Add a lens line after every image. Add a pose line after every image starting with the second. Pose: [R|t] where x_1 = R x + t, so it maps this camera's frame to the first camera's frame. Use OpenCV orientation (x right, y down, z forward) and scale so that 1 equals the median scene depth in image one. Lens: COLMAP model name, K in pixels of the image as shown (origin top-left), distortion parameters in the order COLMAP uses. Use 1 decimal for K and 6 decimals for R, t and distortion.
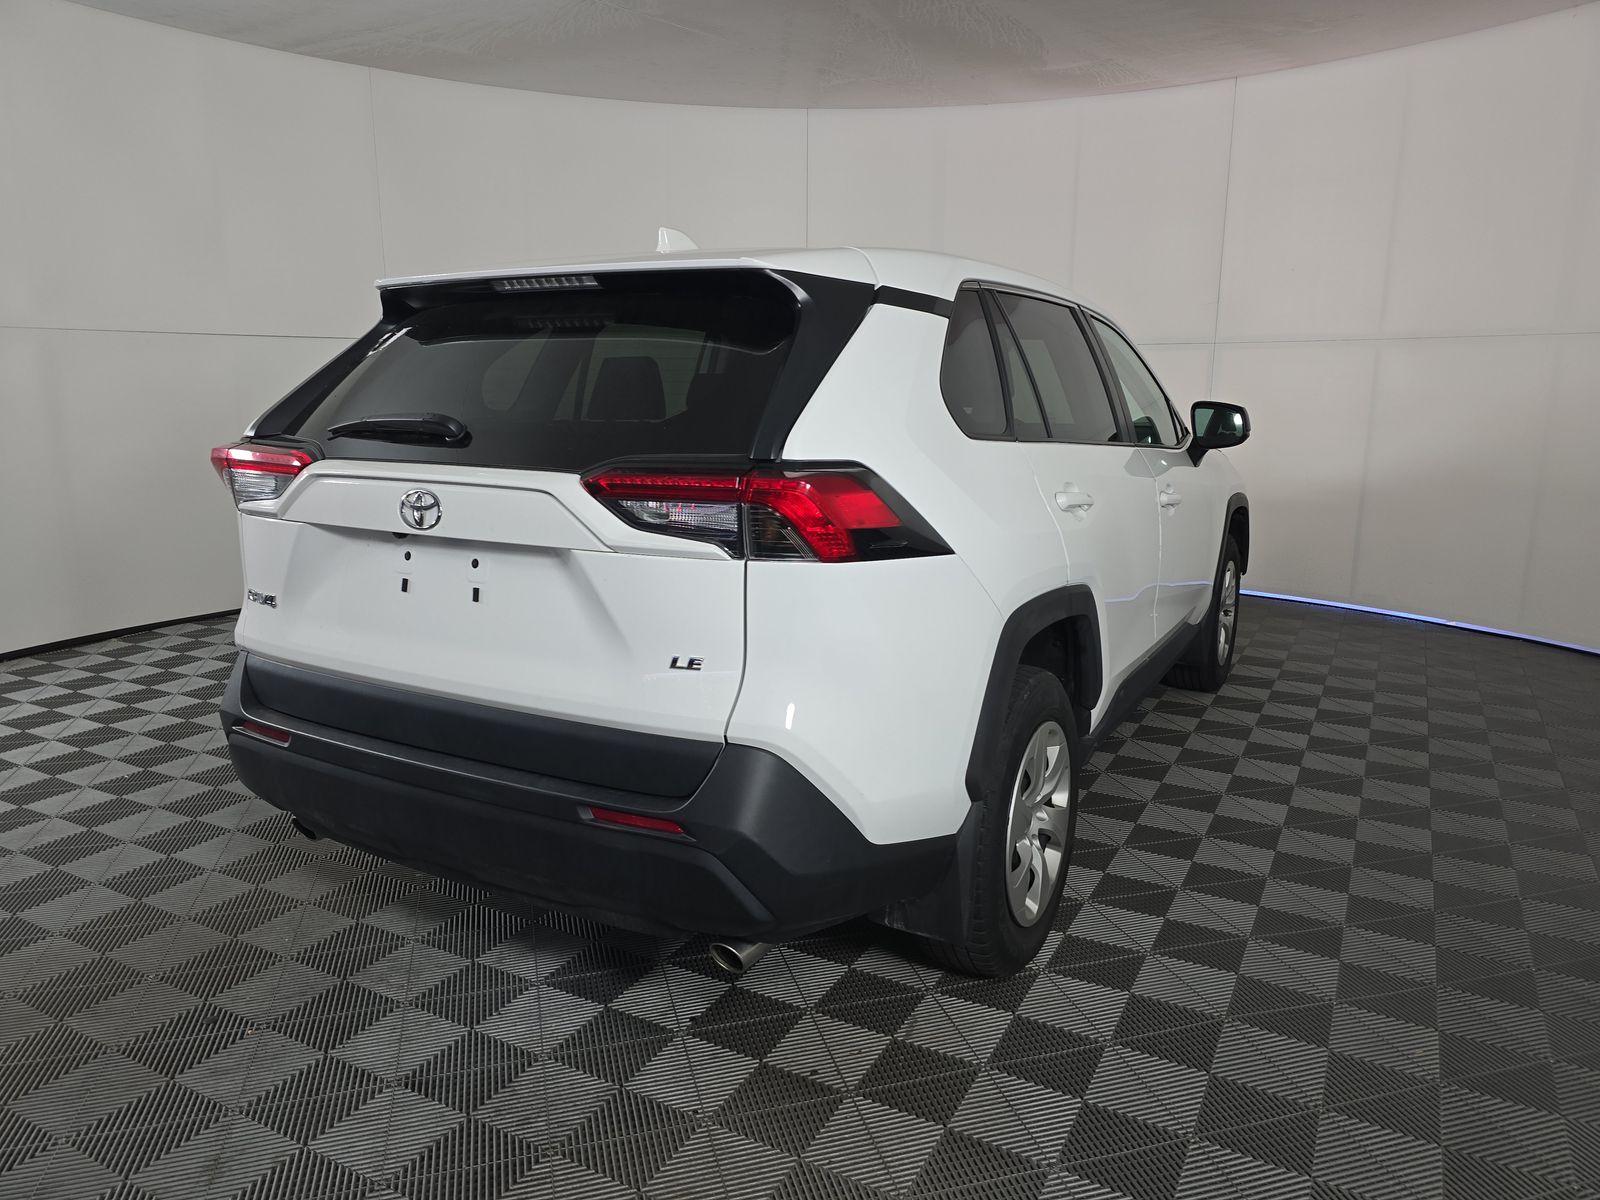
lens RADIAL K [[1090.6, 0, 800.0], [0, 1090.6, 600.0], [0, 0, 1]] dist [0.049101, -0.038284]
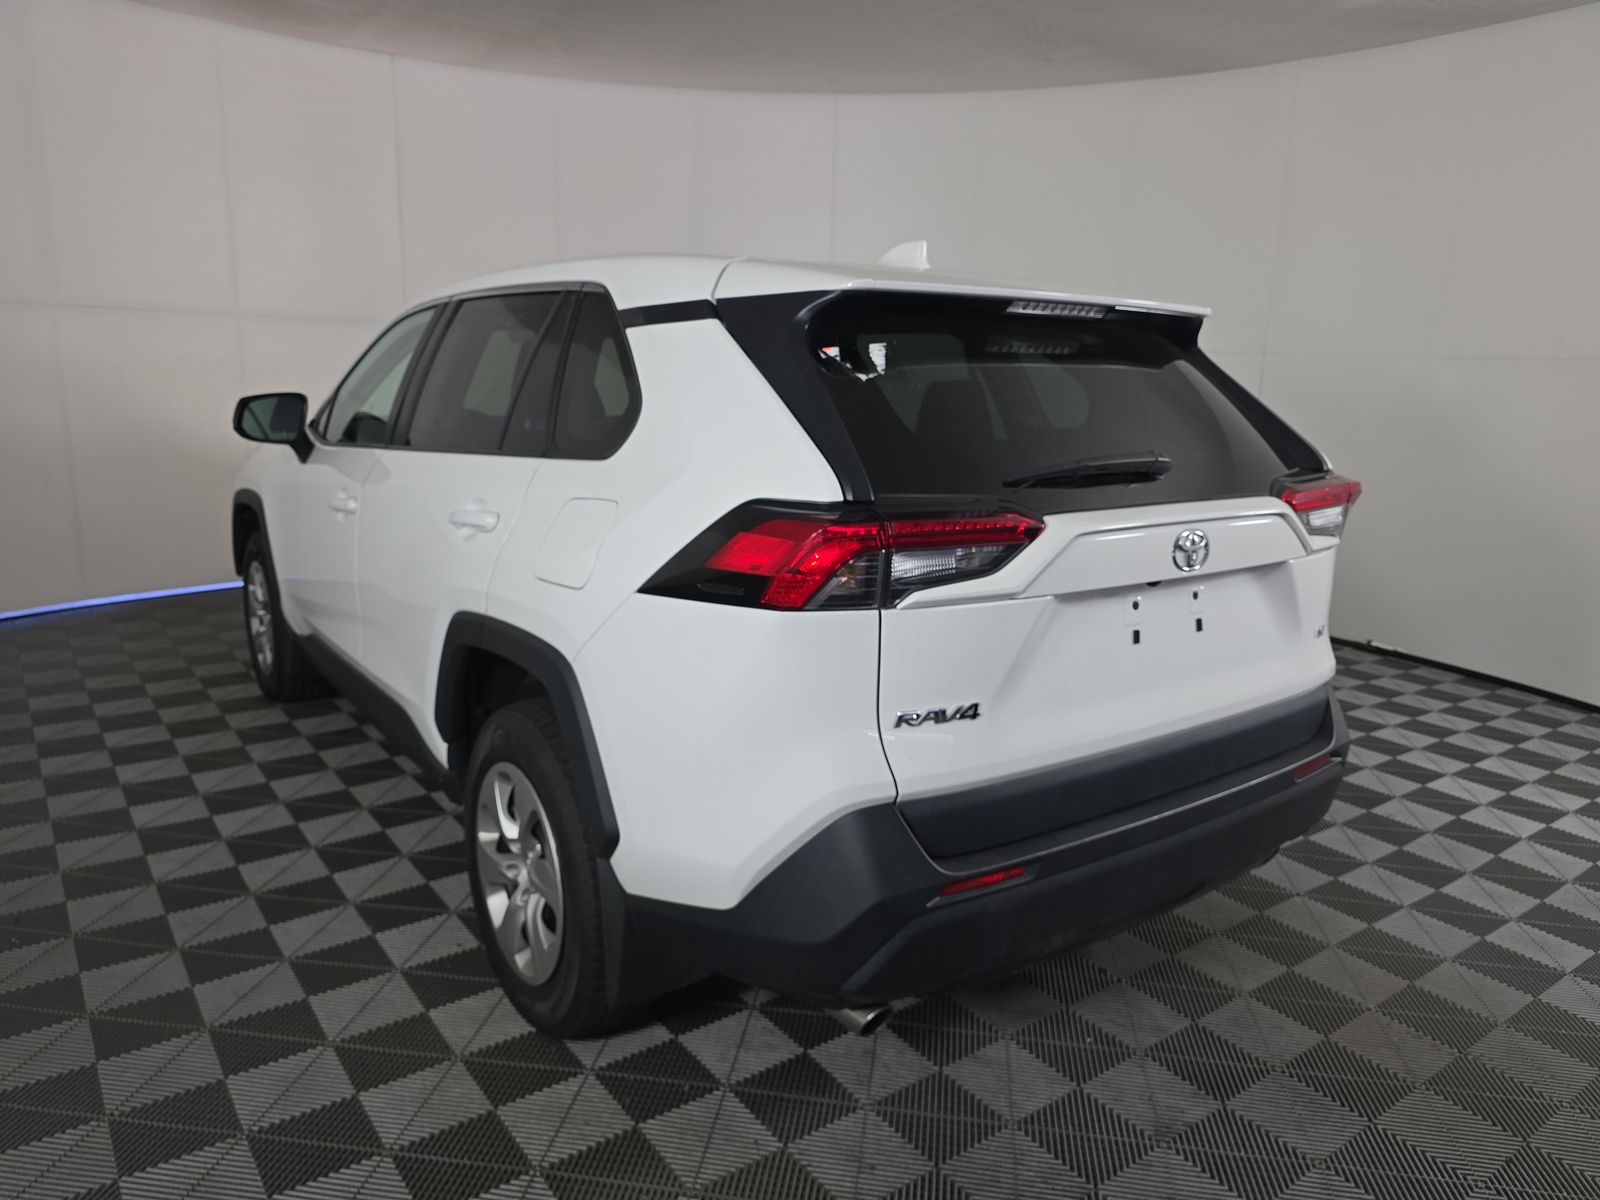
lens RADIAL K [[1090.6, 0, 800.0], [0, 1090.6, 600.0], [0, 0, 1]] dist [0.049101, -0.038284]
pose [[0.421103, -0.180322, 0.888908, -1.359939], [0.157034, 0.979733, 0.124354, -0.213727], [-0.893316, 0.087223, 0.440885, 0.879991]]
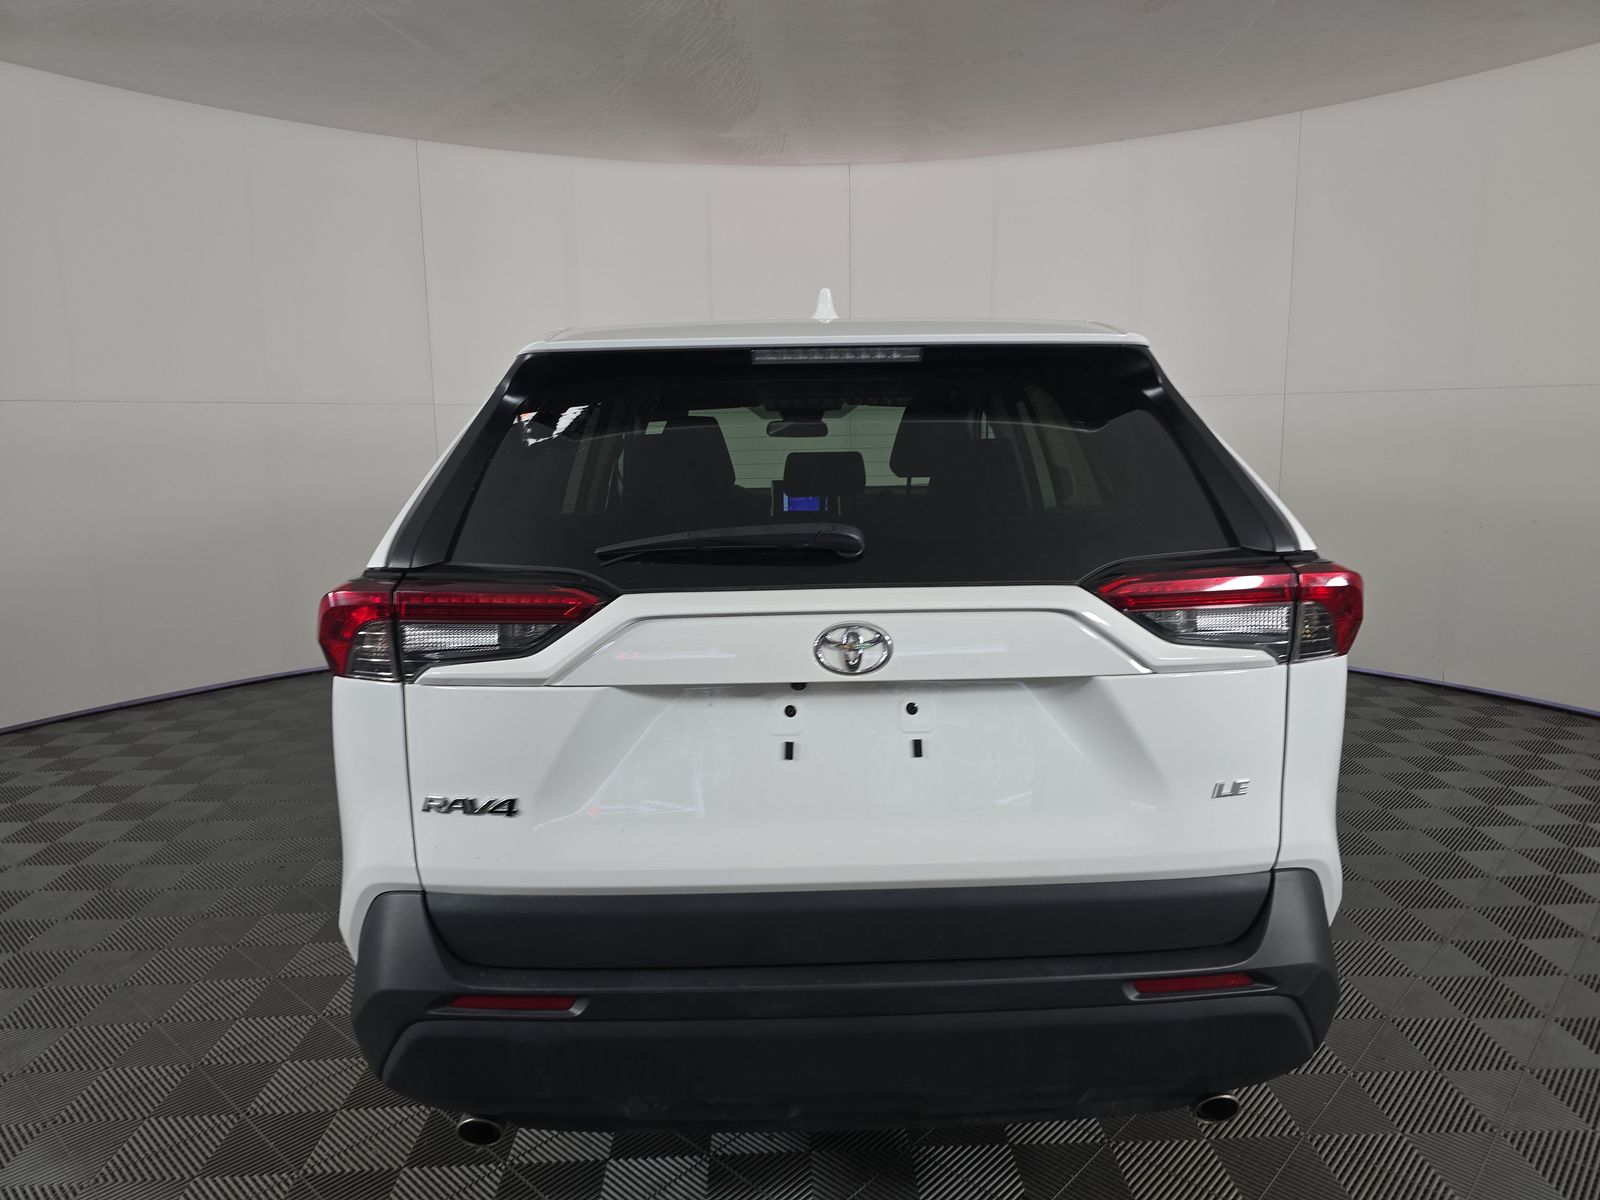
lens RADIAL K [[1090.6, 0, 800.0], [0, 1090.6, 600.0], [0, 0, 1]] dist [0.049101, -0.038284]
pose [[0.856795, -0.087008, 0.508263, -0.753756], [0.117803, 0.992623, -0.028661, -0.097325], [-0.502020, 0.084431, 0.860725, 0.364882]]
